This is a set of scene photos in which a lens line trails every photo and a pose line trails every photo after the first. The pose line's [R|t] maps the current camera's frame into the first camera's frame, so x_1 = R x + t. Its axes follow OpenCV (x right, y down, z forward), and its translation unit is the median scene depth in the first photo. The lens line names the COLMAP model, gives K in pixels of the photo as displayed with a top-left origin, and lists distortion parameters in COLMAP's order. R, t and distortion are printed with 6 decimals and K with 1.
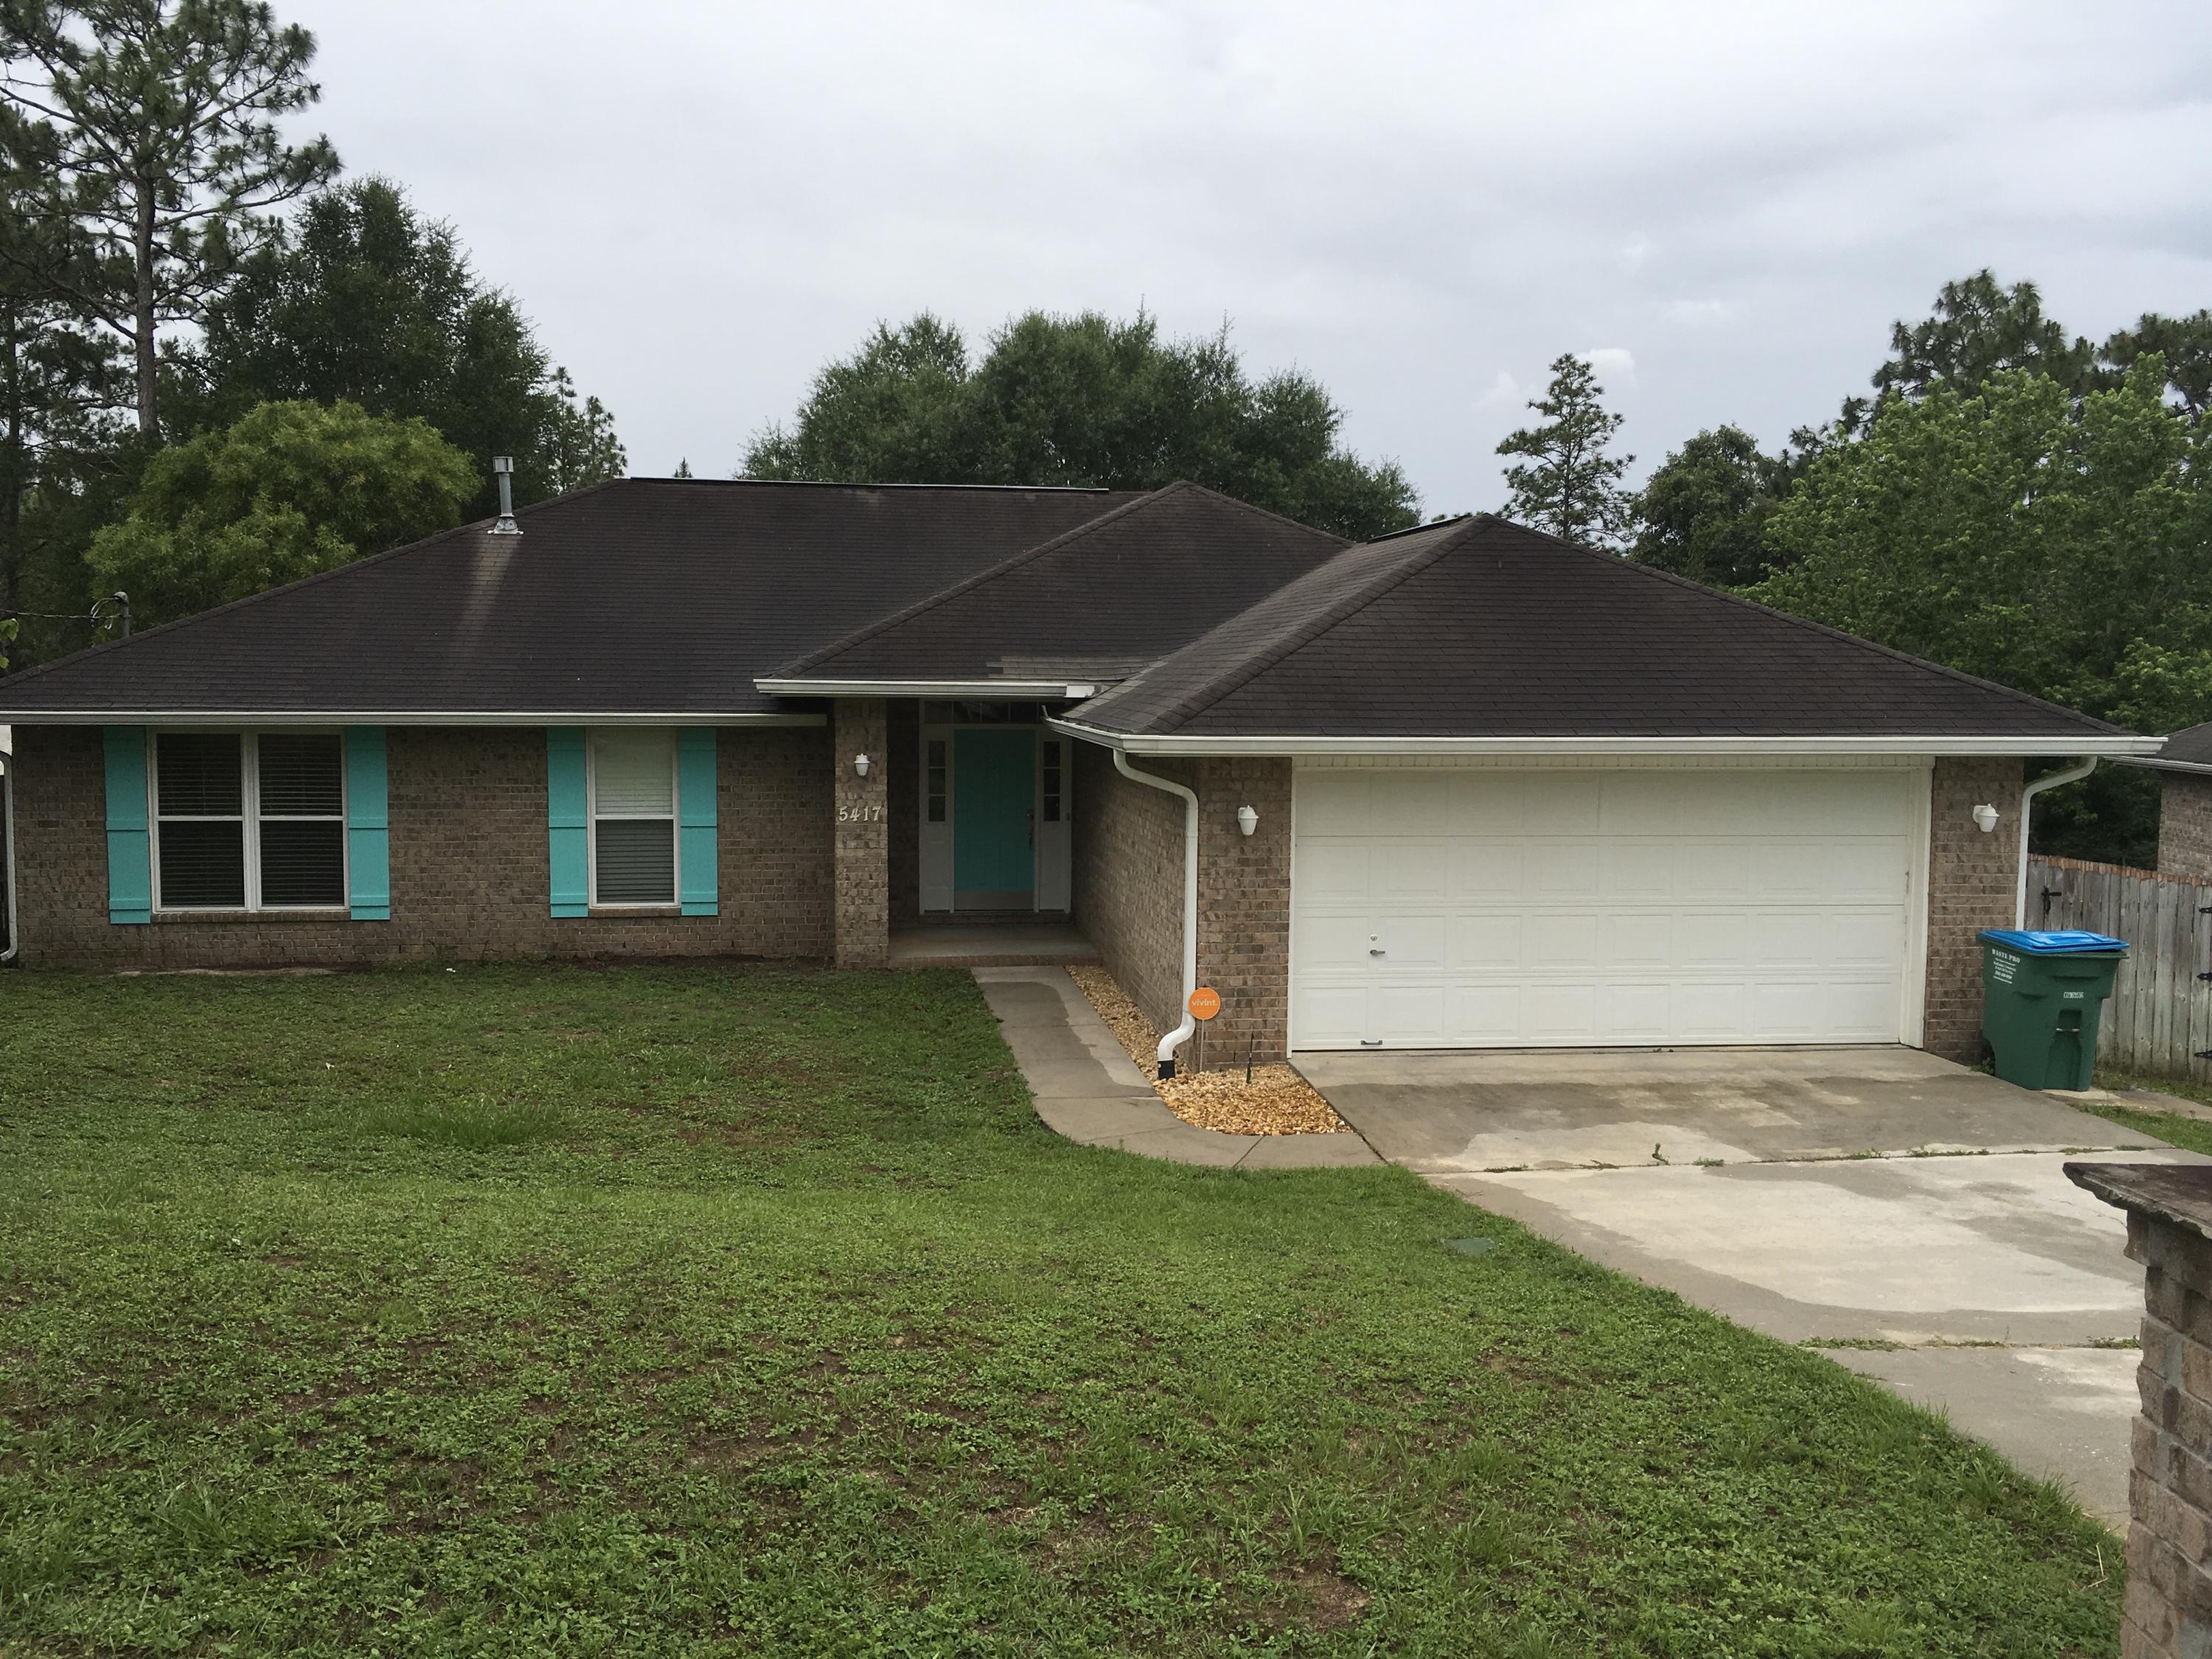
lens RADIAL K [[1860.4, 0, 1106.0], [0, 1860.4, 829.5], [0, 0, 1]] dist [0.088321, -0.120042]
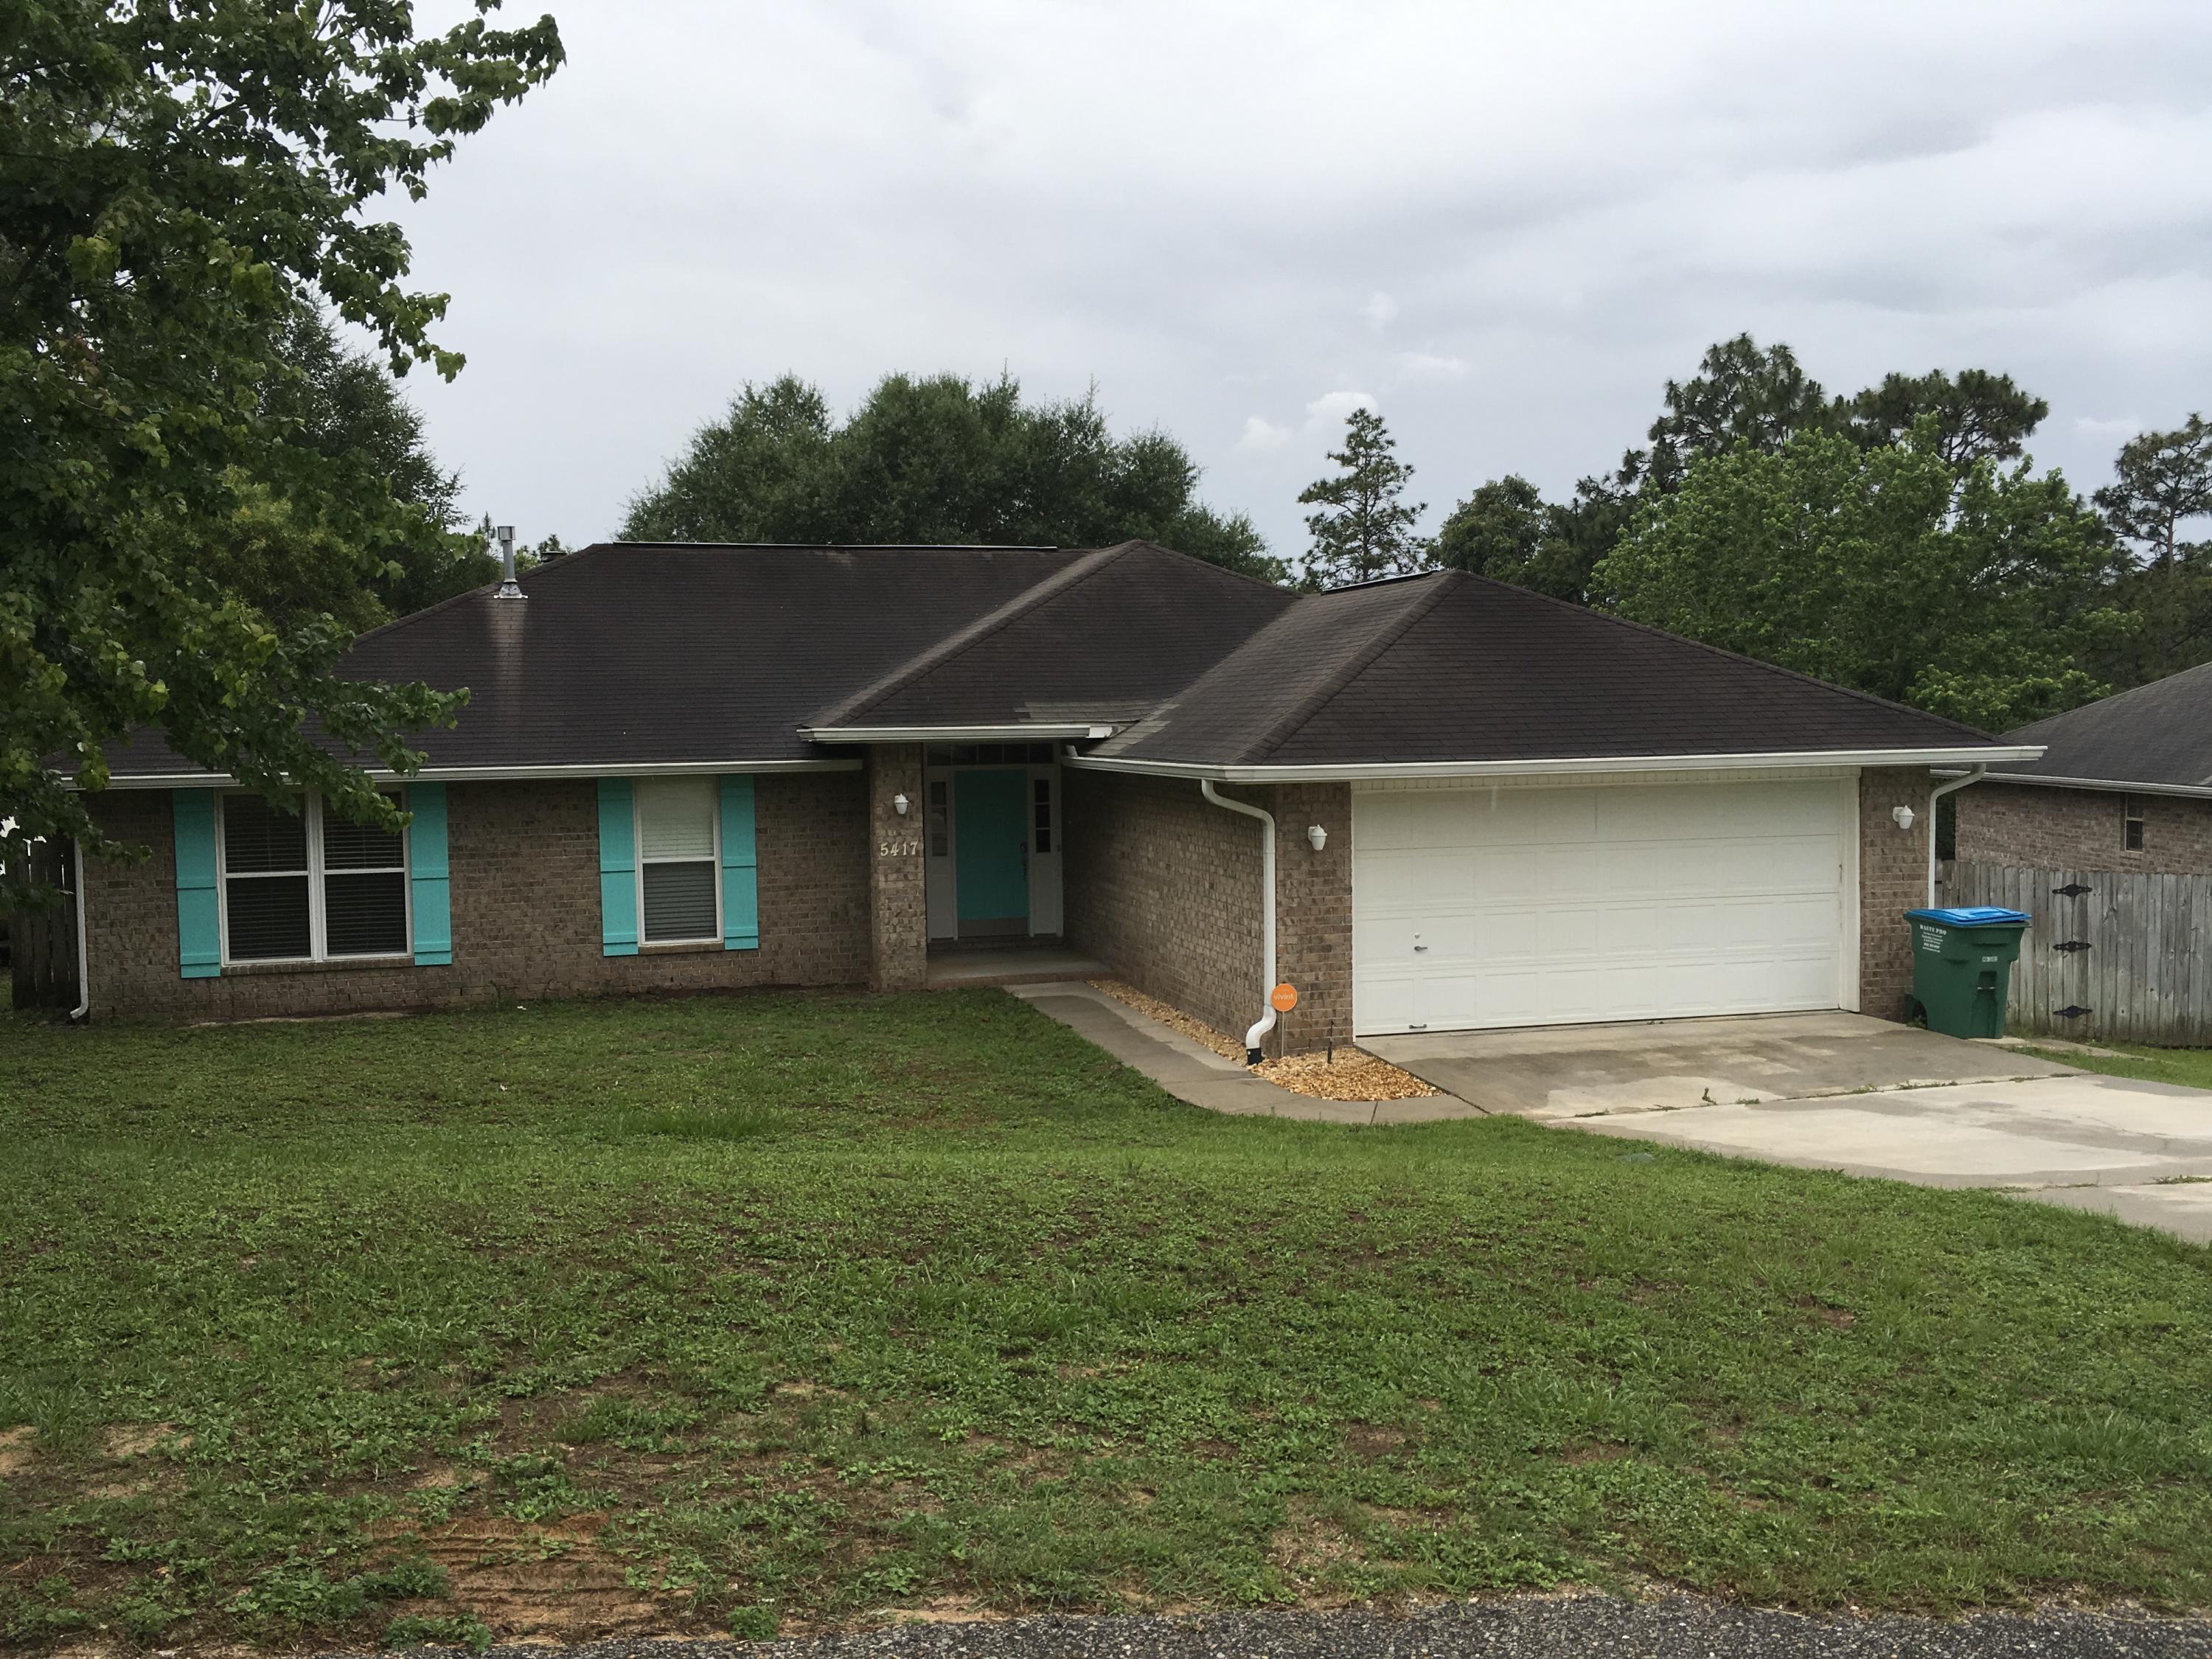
lens RADIAL K [[1860.4, 0, 1106.0], [0, 1860.4, 829.5], [0, 0, 1]] dist [0.088321, -0.120042]
pose [[0.991760, -0.031667, 0.124135, -0.143929], [0.034566, 0.999176, -0.021263, 0.007427], [-0.123360, 0.025379, 0.992037, -0.098868]]
